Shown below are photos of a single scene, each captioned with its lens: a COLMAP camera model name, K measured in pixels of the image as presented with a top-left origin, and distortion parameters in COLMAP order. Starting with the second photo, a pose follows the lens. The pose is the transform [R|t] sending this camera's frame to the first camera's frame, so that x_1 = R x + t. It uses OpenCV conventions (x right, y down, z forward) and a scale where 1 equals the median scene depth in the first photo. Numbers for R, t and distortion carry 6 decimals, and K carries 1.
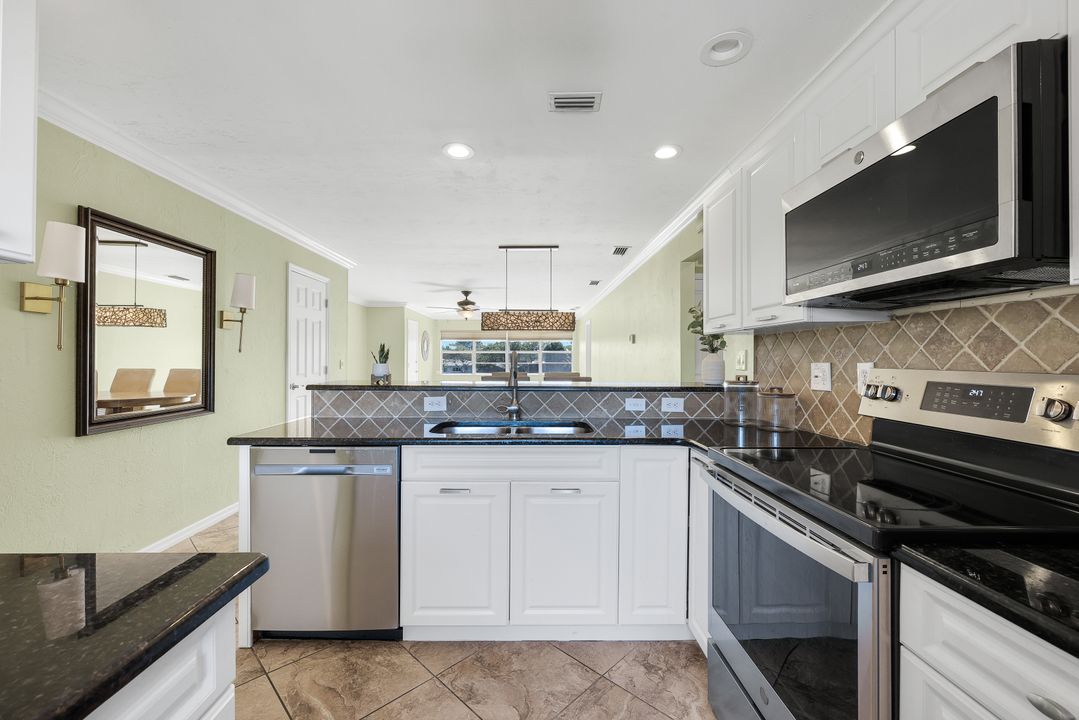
lens RADIAL K [[440.9, 0, 538.3], [0, 440.9, 358.2], [0, 0, 1]] dist [-0.002037, 0.000042]
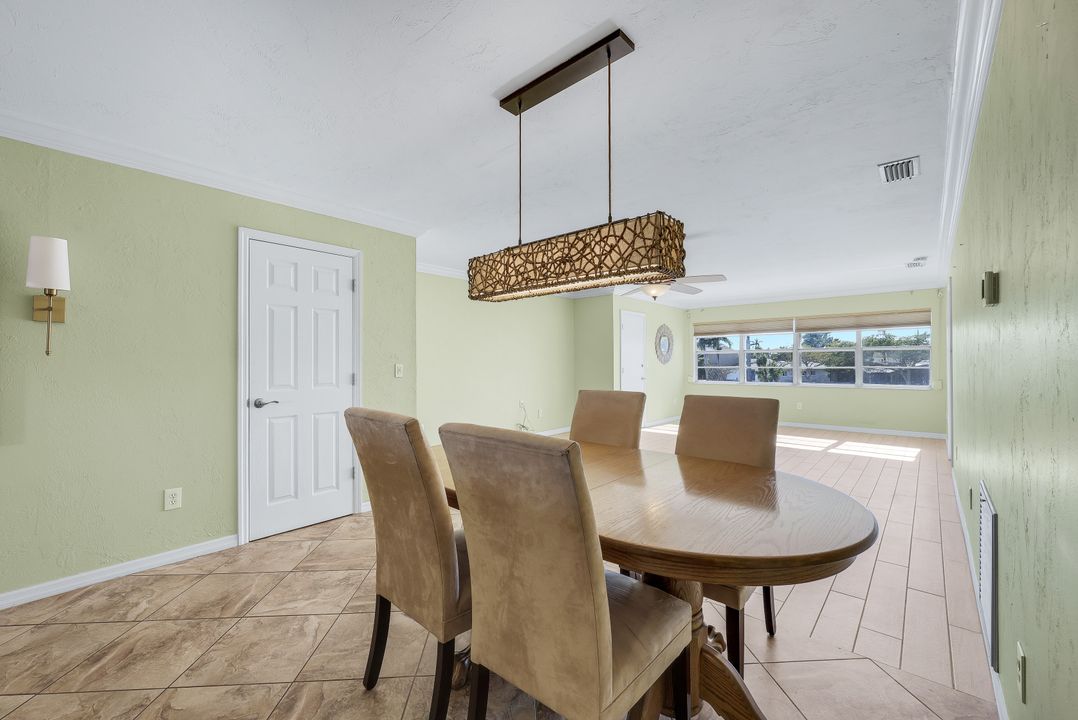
lens RADIAL K [[440.5, 0, 539.8], [0, 440.5, 353.1], [0, 0, 1]] dist [-0.002037, 0.000042]
pose [[0.742335, -0.018922, -0.669762, 0.425345], [0.008023, 0.999781, -0.019354, 0.001587], [0.669981, 0.008994, 0.742324, 1.351623]]
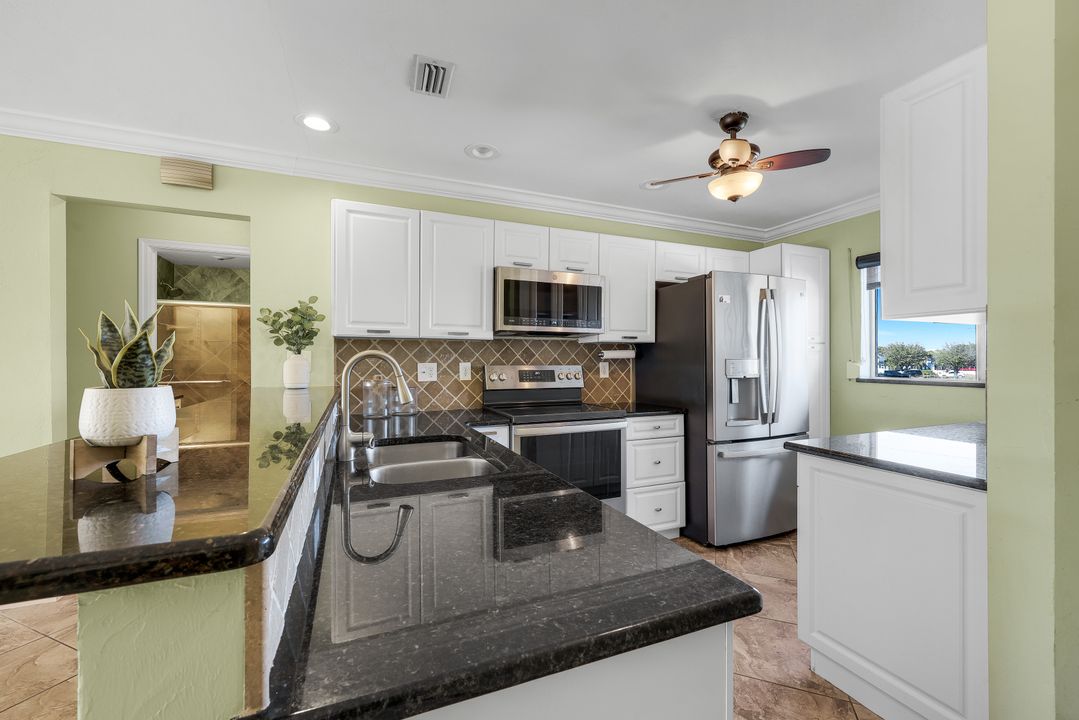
lens RADIAL K [[440.9, 0, 541.2], [0, 440.9, 359.3], [0, 0, 1]] dist [-0.002037, 0.000042]
pose [[-0.380772, -0.001947, 0.924667, -0.707779], [-0.003520, 0.999994, 0.000656, -0.003680], [-0.924662, -0.003005, -0.380777, 0.955437]]
